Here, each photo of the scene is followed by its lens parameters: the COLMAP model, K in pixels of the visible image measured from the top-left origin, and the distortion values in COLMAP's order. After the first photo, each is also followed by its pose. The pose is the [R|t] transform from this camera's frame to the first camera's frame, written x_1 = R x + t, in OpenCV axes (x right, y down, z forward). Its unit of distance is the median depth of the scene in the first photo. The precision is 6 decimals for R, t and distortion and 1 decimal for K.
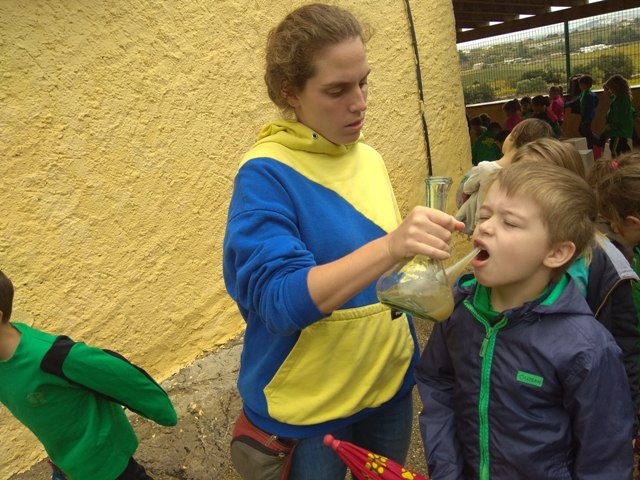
lens RADIAL K [[489.2, 0, 318.1], [0, 489.2, 237.0], [0, 0, 1]] dist [0.101359, -0.156040]
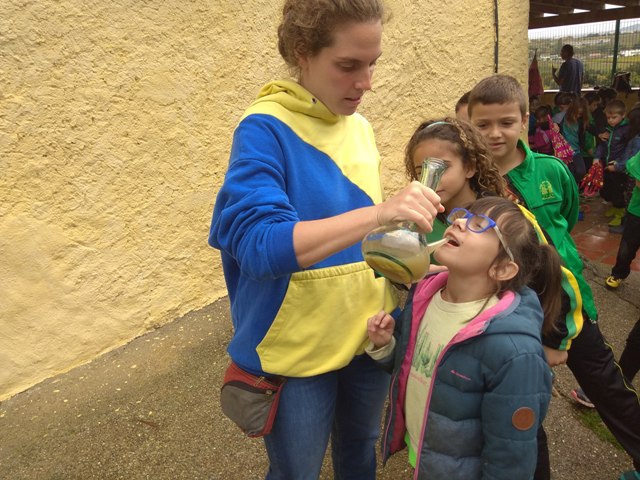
lens RADIAL K [[499.4, 0, 321.2], [0, 499.4, 236.9], [0, 0, 1]] dist [0.115545, -0.183243]
pose [[0.994324, 0.105979, -0.009445, -0.254388], [-0.105508, 0.993570, 0.041080, 0.174730], [0.013737, -0.039851, 0.999111, -0.377718]]
